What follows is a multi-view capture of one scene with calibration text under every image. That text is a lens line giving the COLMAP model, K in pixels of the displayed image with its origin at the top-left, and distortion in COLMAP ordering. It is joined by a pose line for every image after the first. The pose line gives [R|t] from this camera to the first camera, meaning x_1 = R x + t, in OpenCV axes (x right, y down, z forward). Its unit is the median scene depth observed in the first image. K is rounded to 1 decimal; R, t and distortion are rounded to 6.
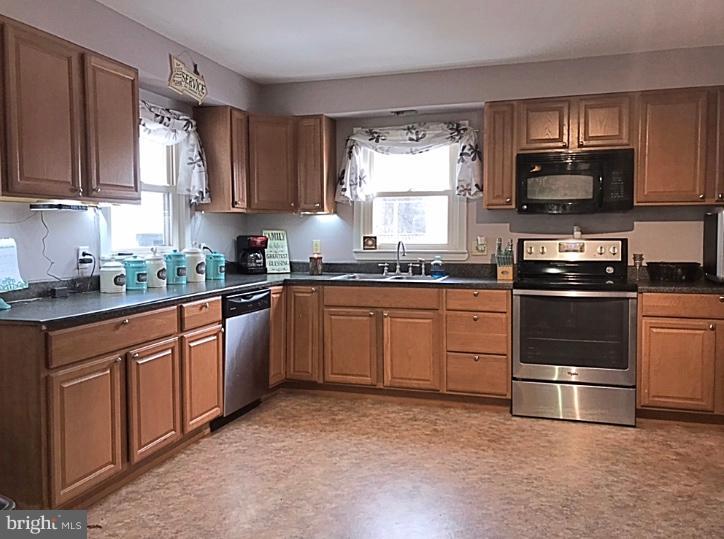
lens RADIAL K [[599.5, 0, 361.7], [0, 599.5, 269.8], [0, 0, 1]] dist [-0.000318, -0.005562]
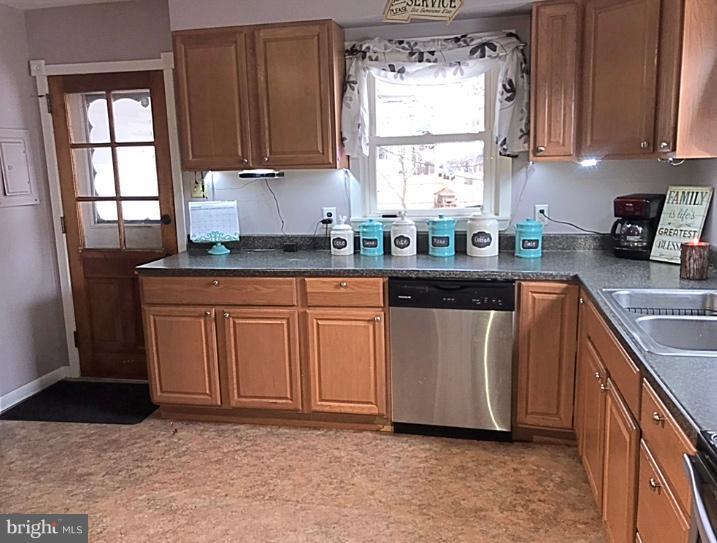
lens RADIAL K [[594.0, 0, 358.7], [0, 594.0, 268.7], [0, 0, 1]] dist [0.038356, -0.003826]
pose [[0.083784, 0.175193, -0.980963, 0.730372], [-0.032434, 0.984382, 0.173034, -0.142623], [0.995956, 0.017319, 0.088157, 1.180285]]
